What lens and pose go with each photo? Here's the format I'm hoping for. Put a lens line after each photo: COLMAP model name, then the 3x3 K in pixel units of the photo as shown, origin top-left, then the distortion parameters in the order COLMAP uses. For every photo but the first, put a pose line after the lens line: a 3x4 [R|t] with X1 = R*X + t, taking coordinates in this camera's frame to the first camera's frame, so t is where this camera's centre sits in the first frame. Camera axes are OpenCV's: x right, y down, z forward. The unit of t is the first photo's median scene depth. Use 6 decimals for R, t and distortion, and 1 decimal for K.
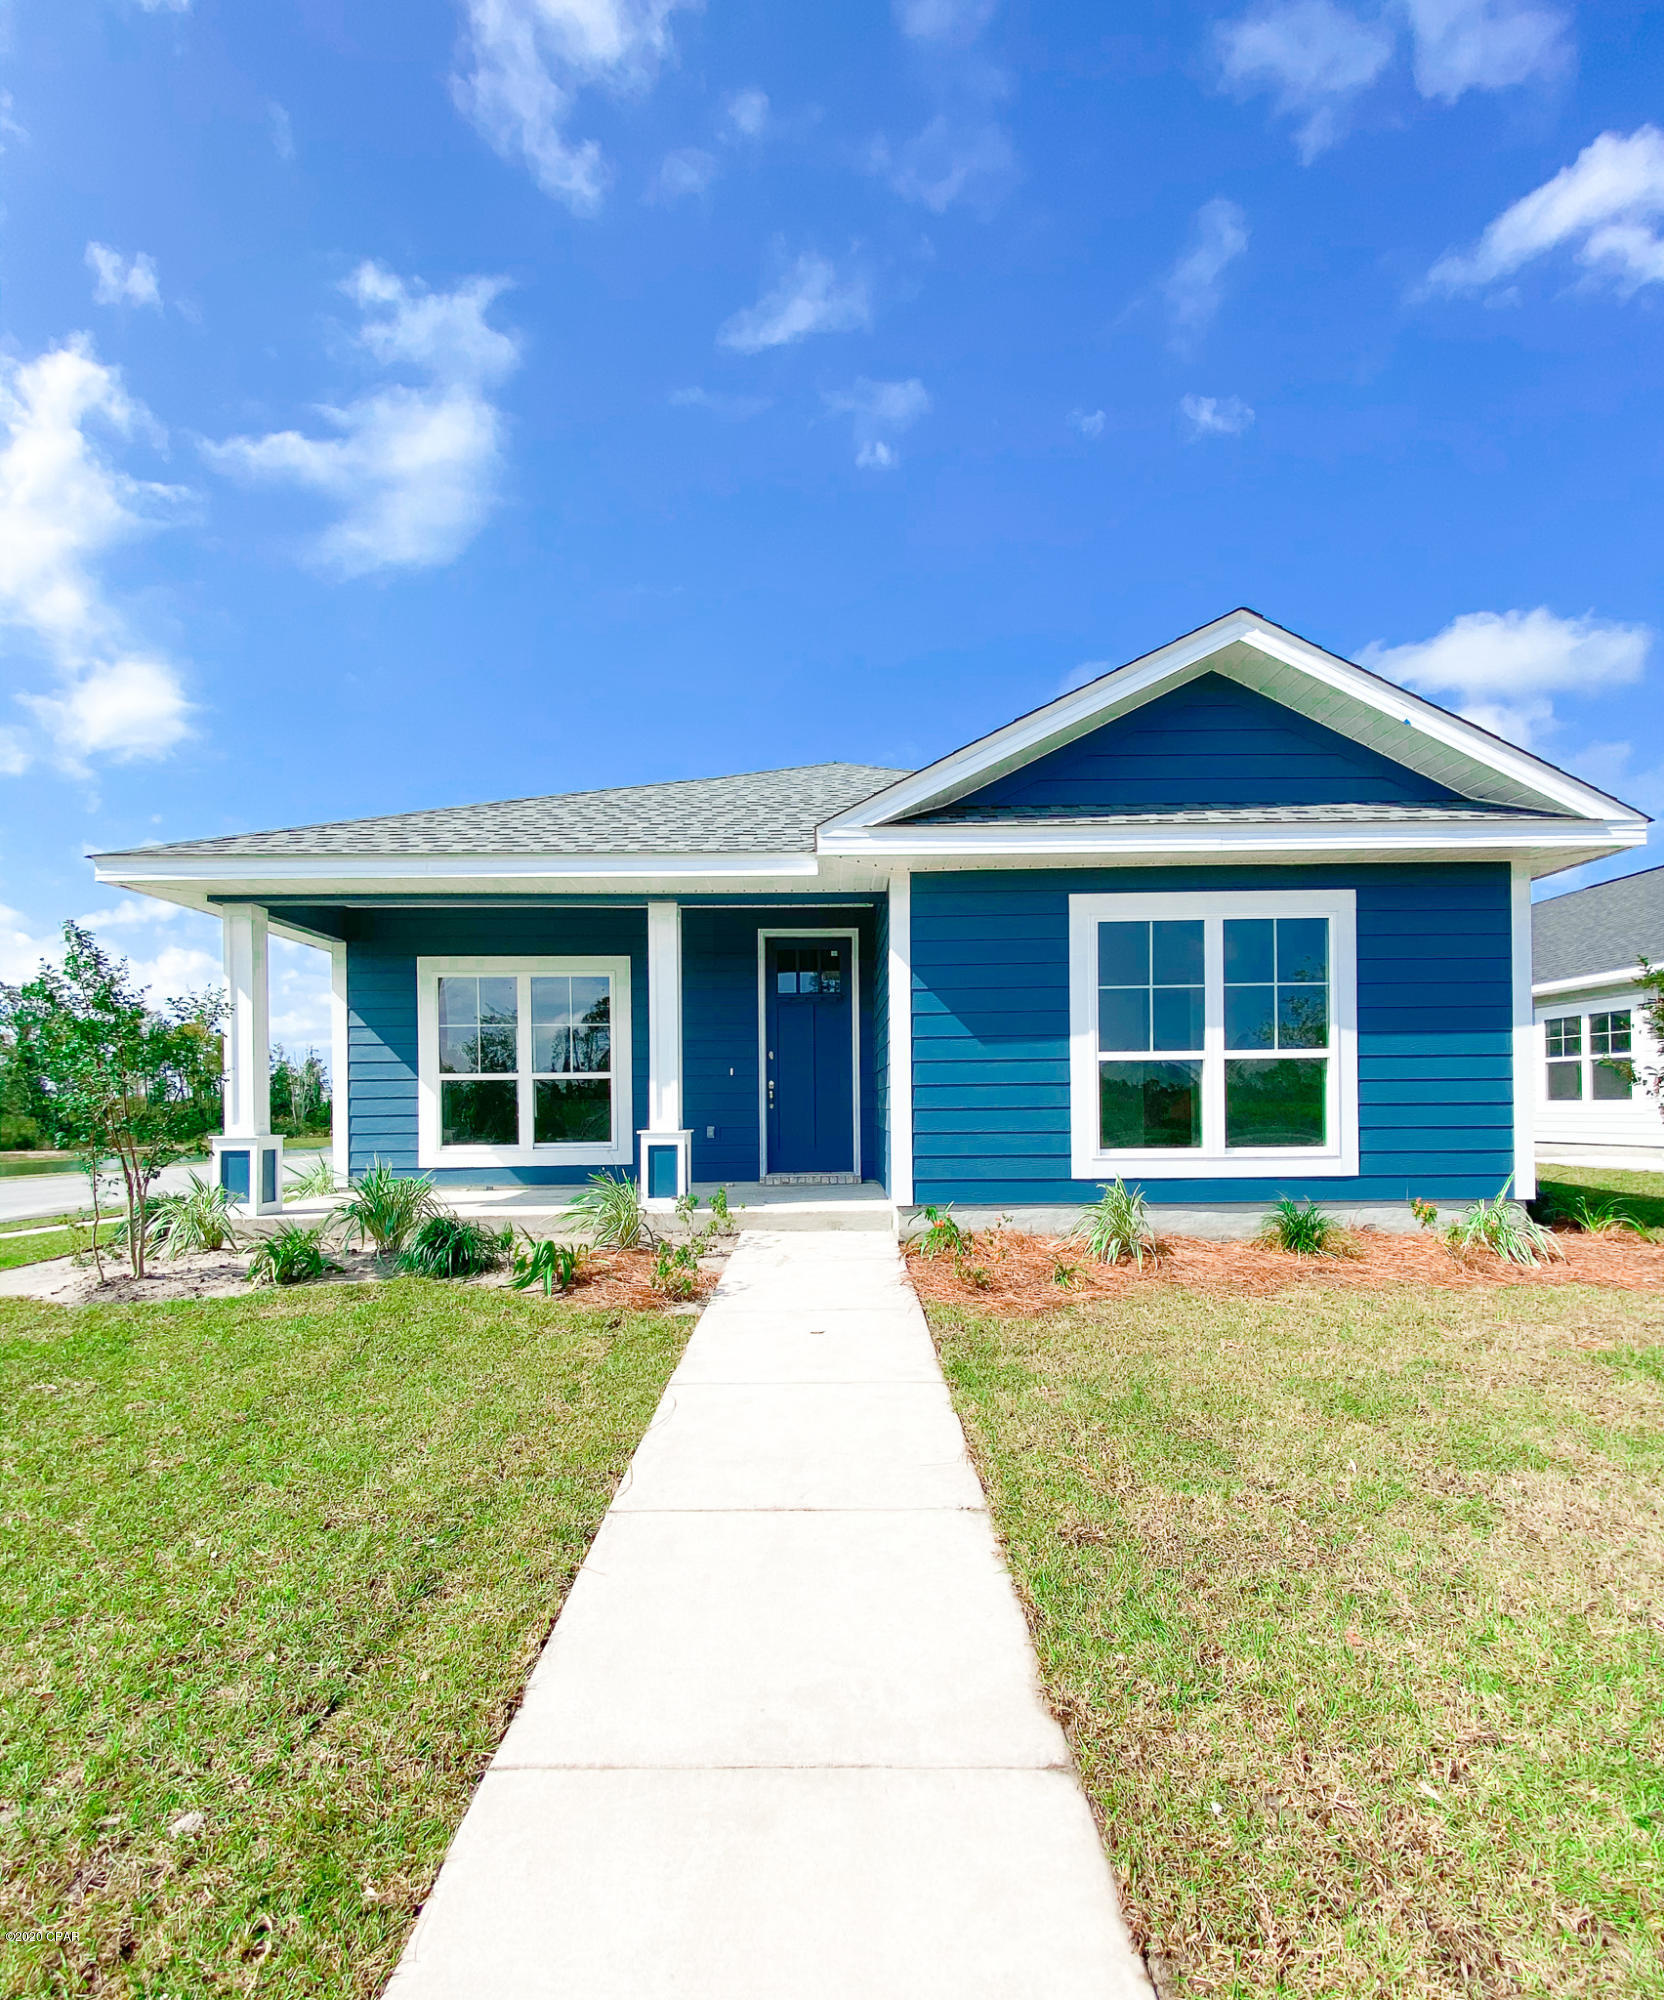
lens RADIAL K [[904.1, 0, 847.6], [0, 904.1, 1112.4], [0, 0, 1]] dist [0.012299, -0.016365]
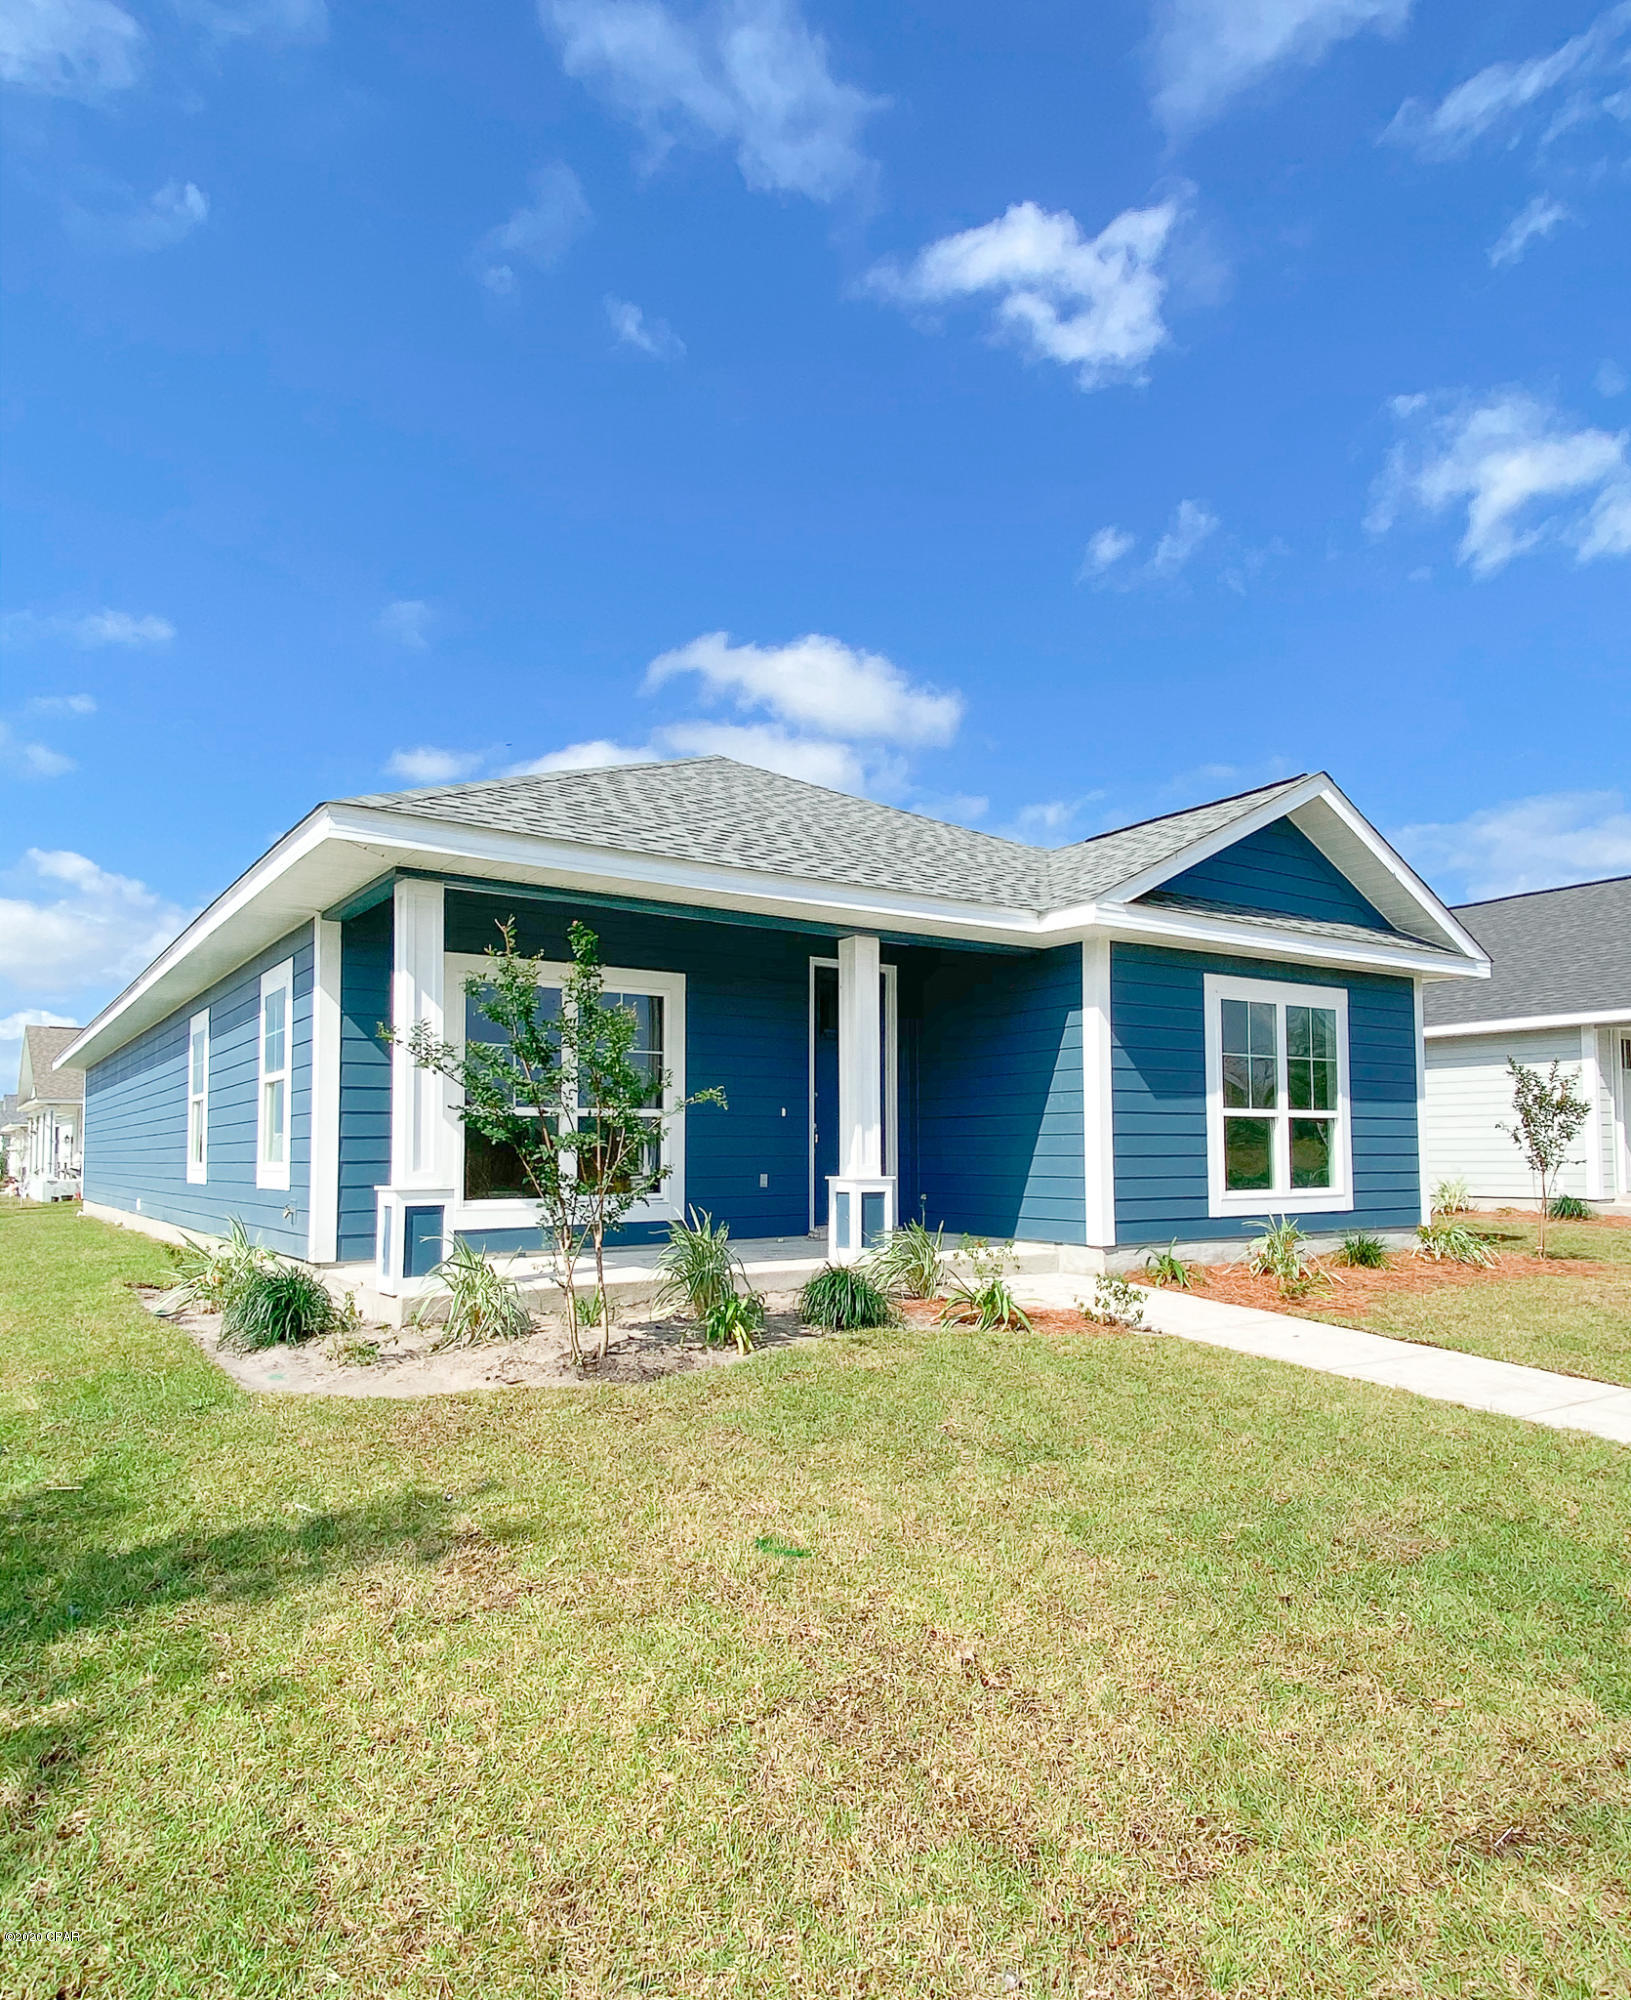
lens RADIAL K [[1238.9, 0, 810.8], [0, 1238.9, 1079.9], [0, 0, 1]] dist [-0.001645, -0.001405]
pose [[0.831982, 0.040922, 0.553292, -1.061124], [-0.003417, 0.997635, -0.068647, 0.008640], [-0.554792, 0.055223, 0.830154, -0.044457]]
